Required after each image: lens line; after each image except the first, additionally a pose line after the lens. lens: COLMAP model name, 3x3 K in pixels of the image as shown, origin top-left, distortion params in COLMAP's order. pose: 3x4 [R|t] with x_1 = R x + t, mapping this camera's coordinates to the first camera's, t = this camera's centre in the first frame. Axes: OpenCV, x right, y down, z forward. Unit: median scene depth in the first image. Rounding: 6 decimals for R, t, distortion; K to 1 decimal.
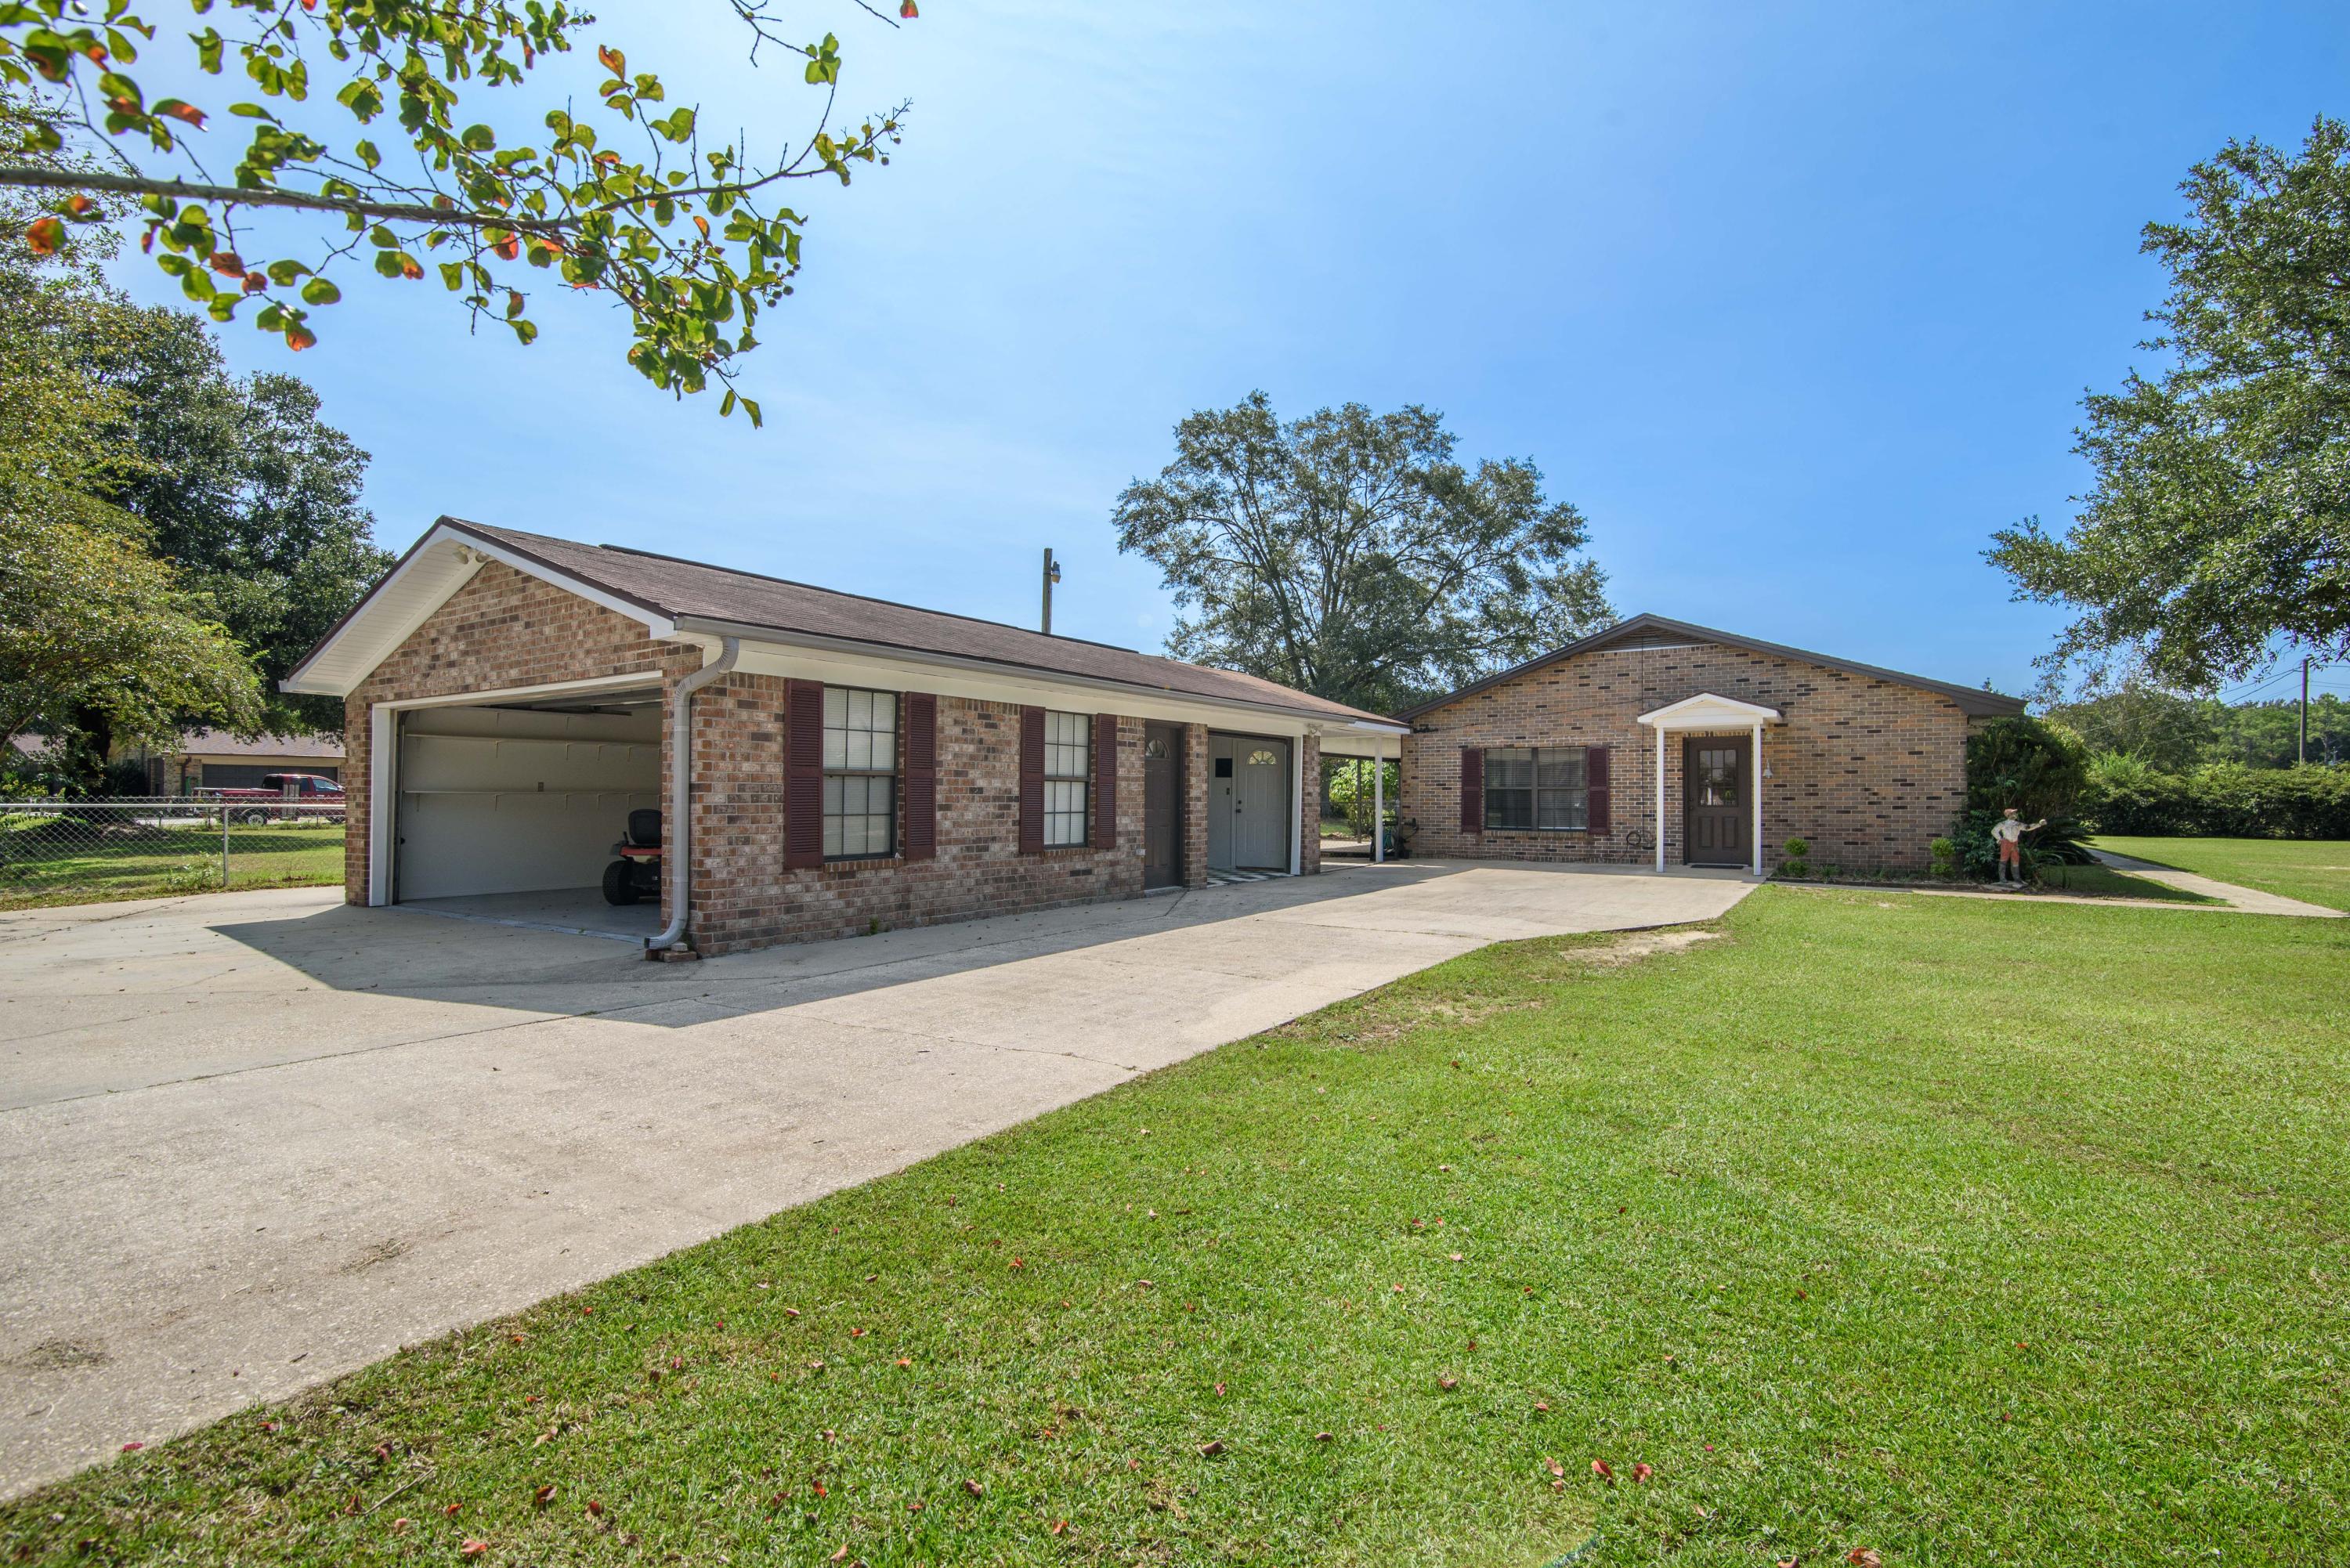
lens RADIAL K [[1082.5, 0, 1197.5], [0, 1082.5, 790.5], [0, 0, 1]] dist [-0.017878, 0.000502]
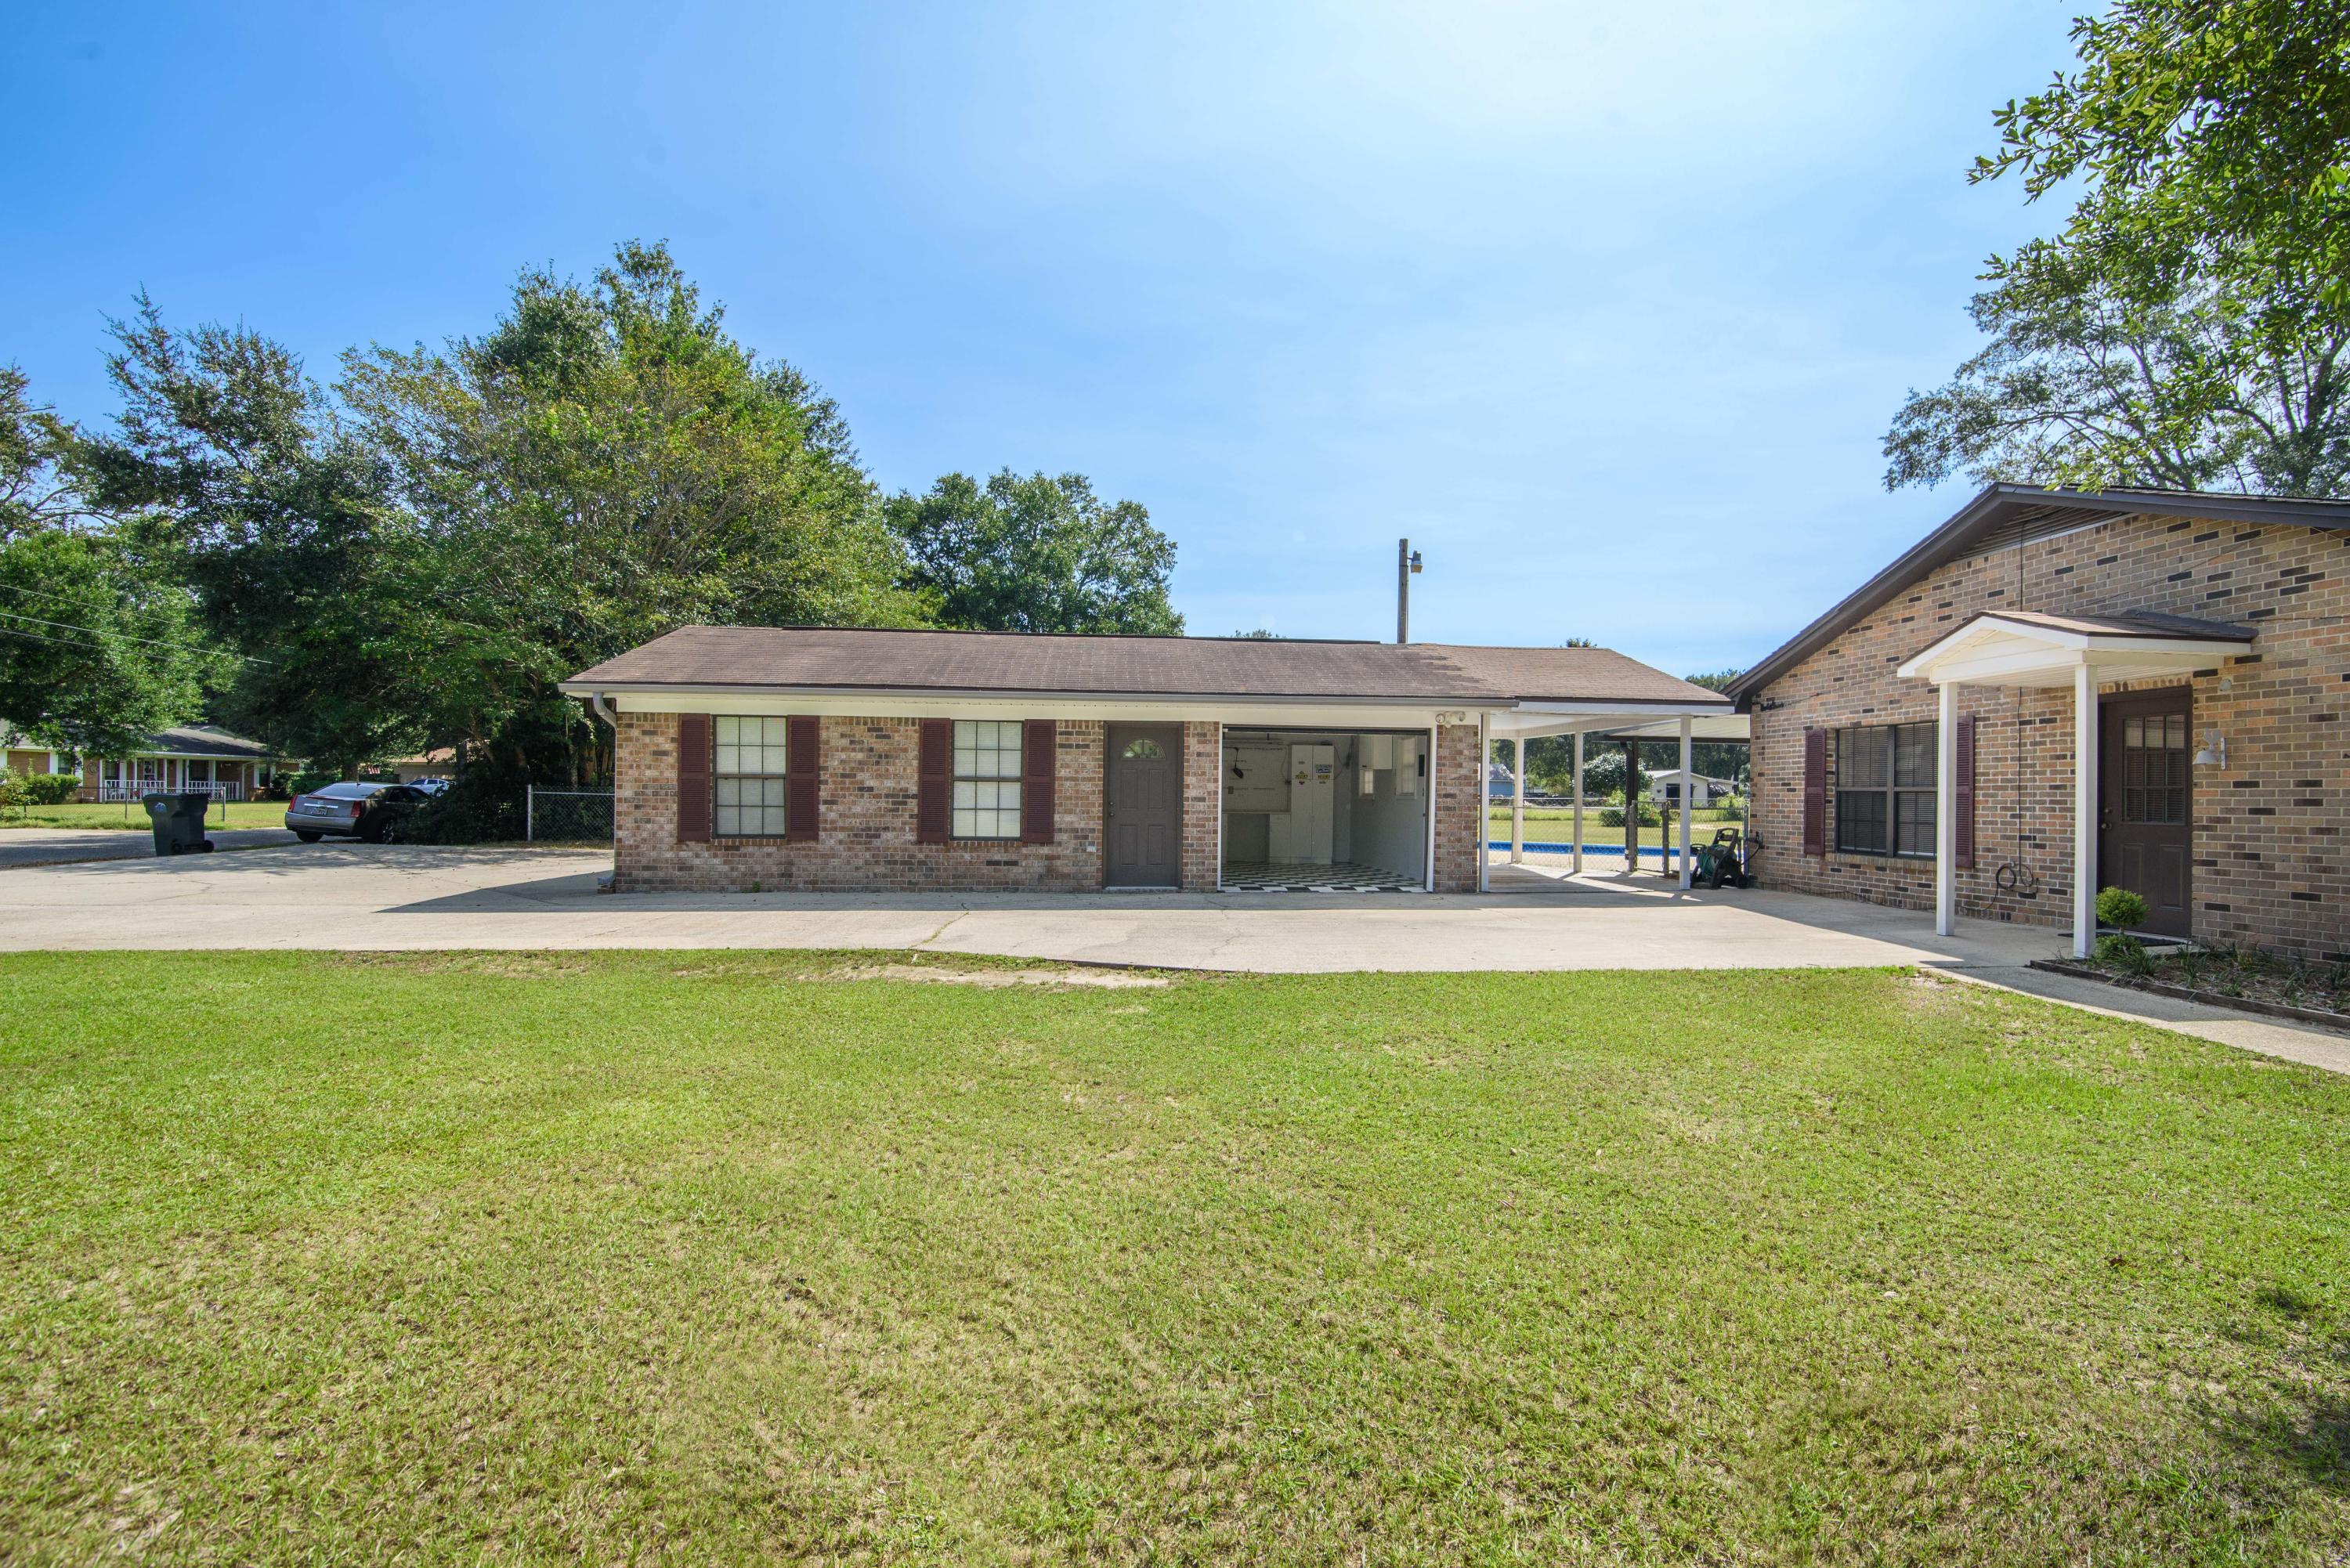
lens RADIAL K [[1082.0, 0, 1198.3], [0, 1082.0, 797.4], [0, 0, 1]] dist [-0.017082, 0.000575]
pose [[0.613100, 0.006915, -0.789975, 0.999785], [-0.003789, 0.999976, 0.005813, 0.000730], [0.789997, -0.000570, 0.613111, 0.527012]]
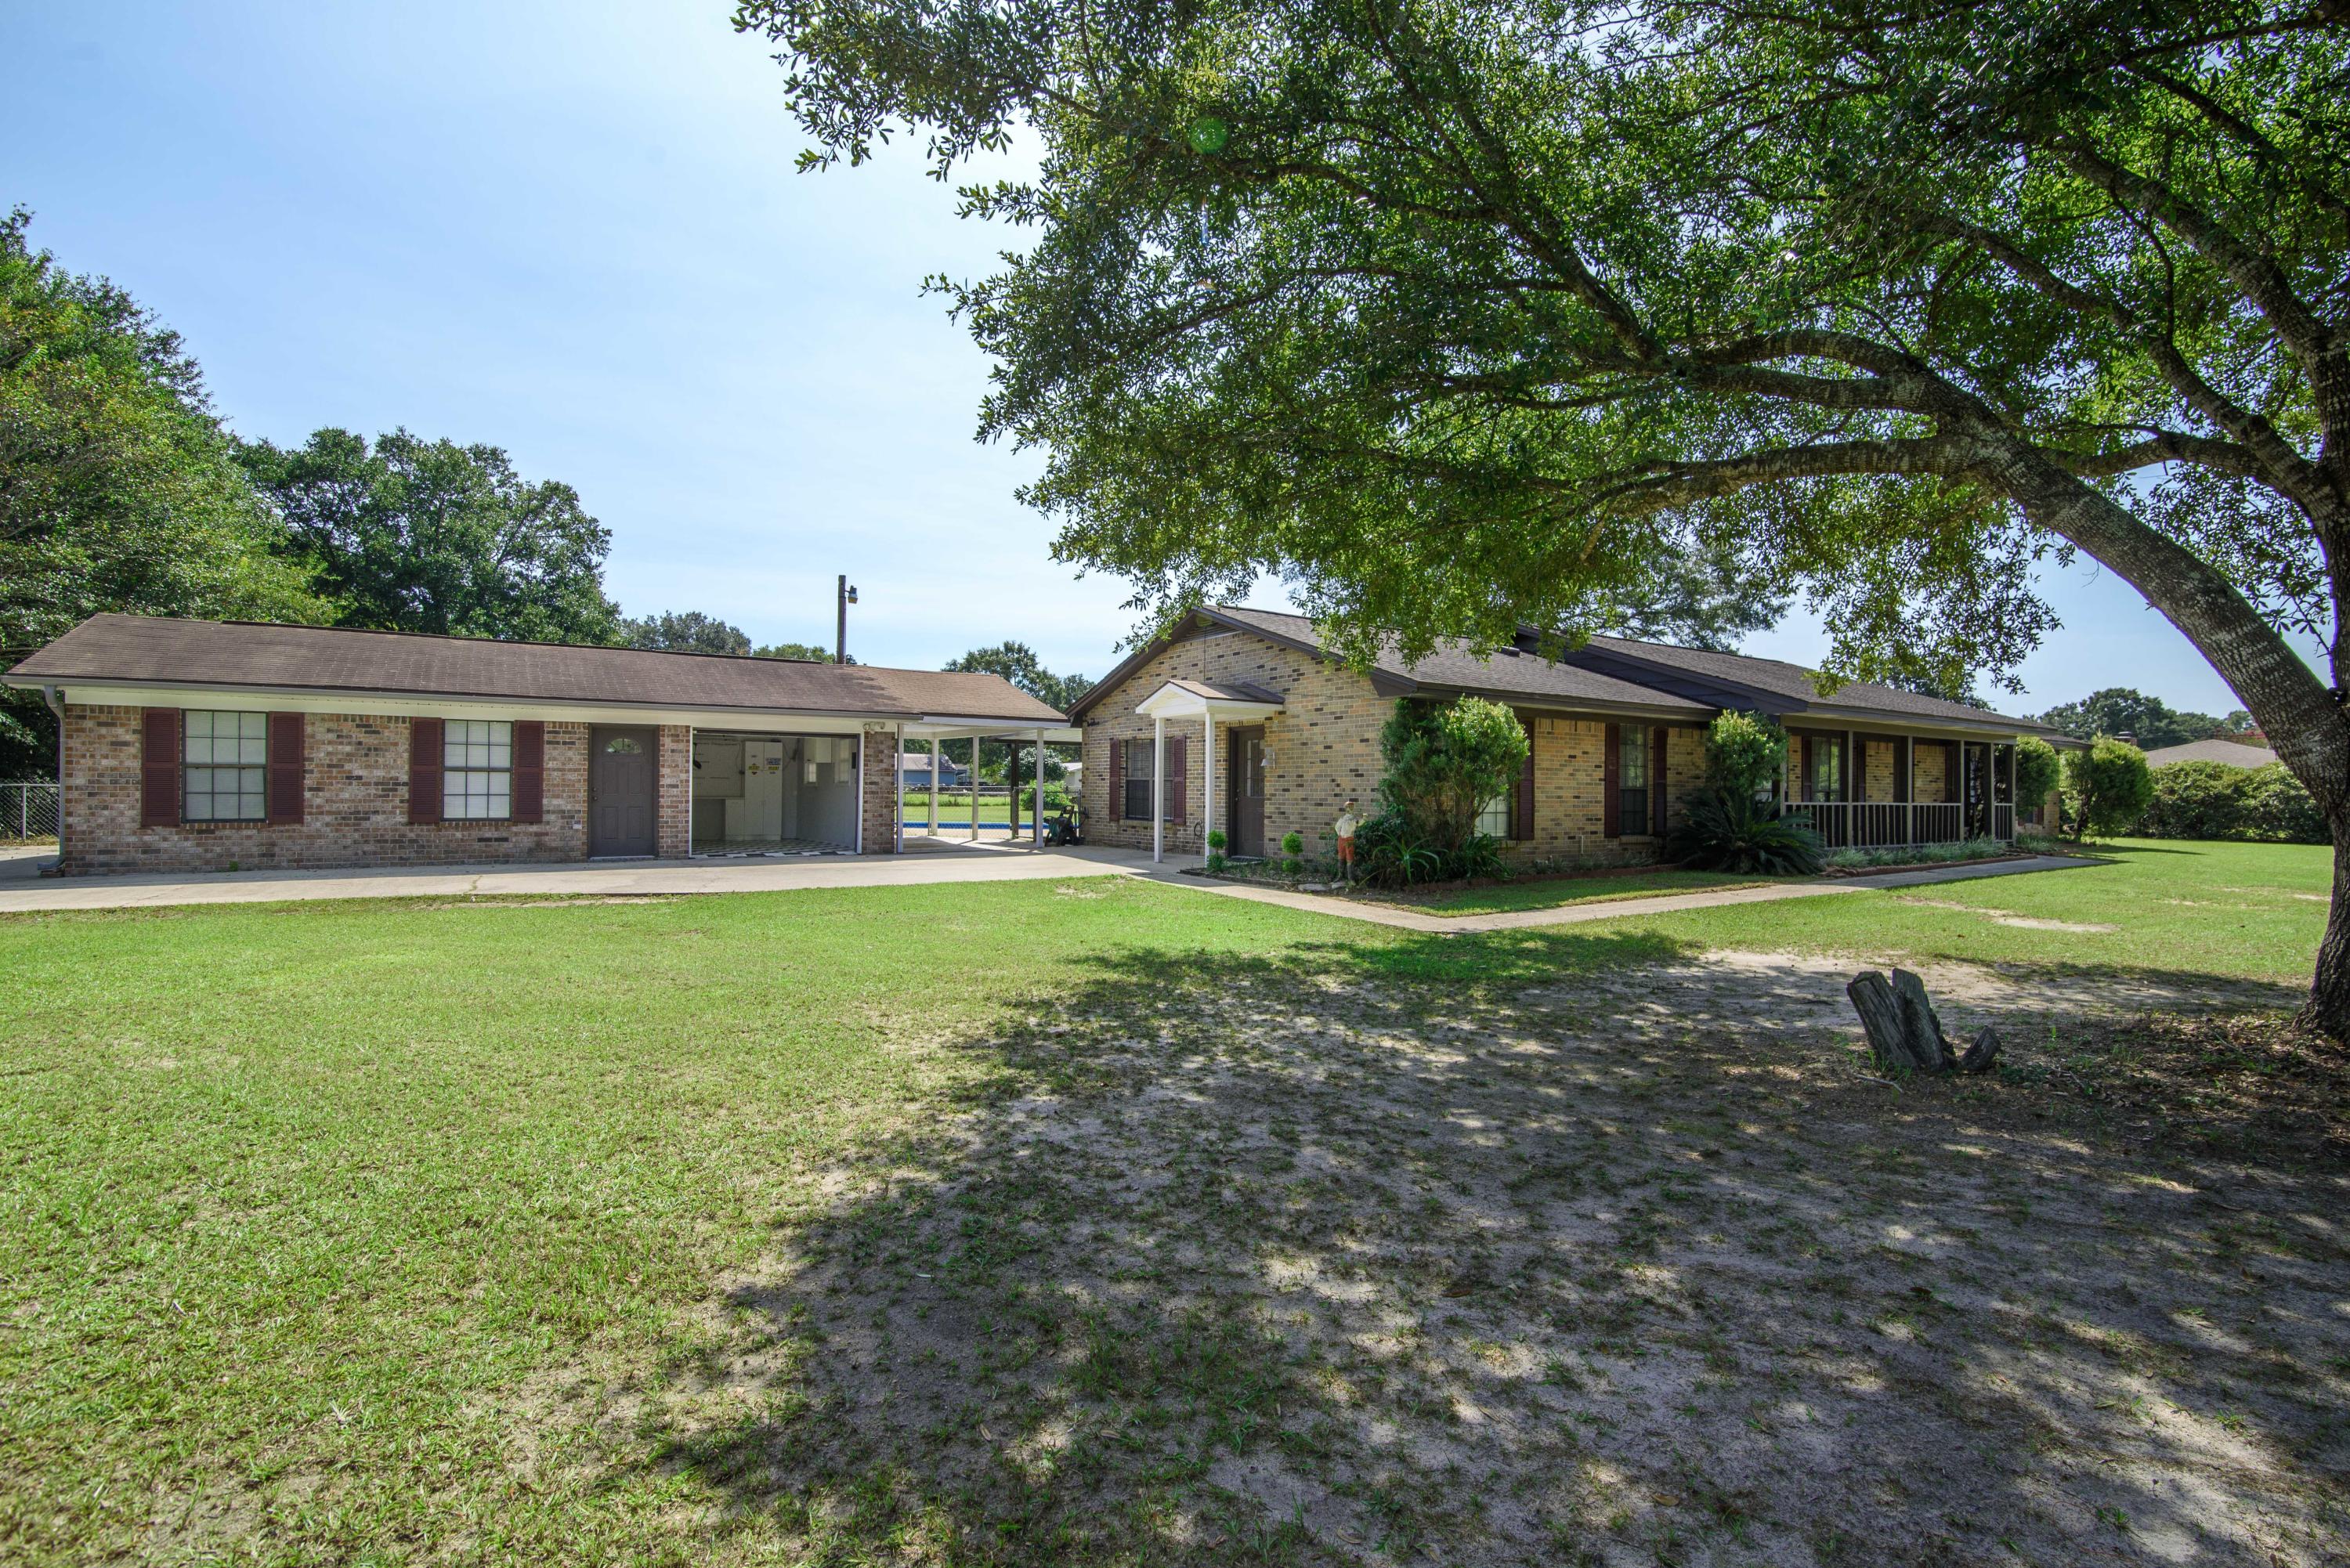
lens RADIAL K [[1082.5, 0, 1197.5], [0, 1082.5, 790.5], [0, 0, 1]] dist [-0.017878, 0.000502]
pose [[0.915623, 0.006449, -0.401987, 1.360361], [-0.003878, 0.999966, 0.007210, 0.002185], [0.402020, -0.005043, 0.915617, 0.148354]]
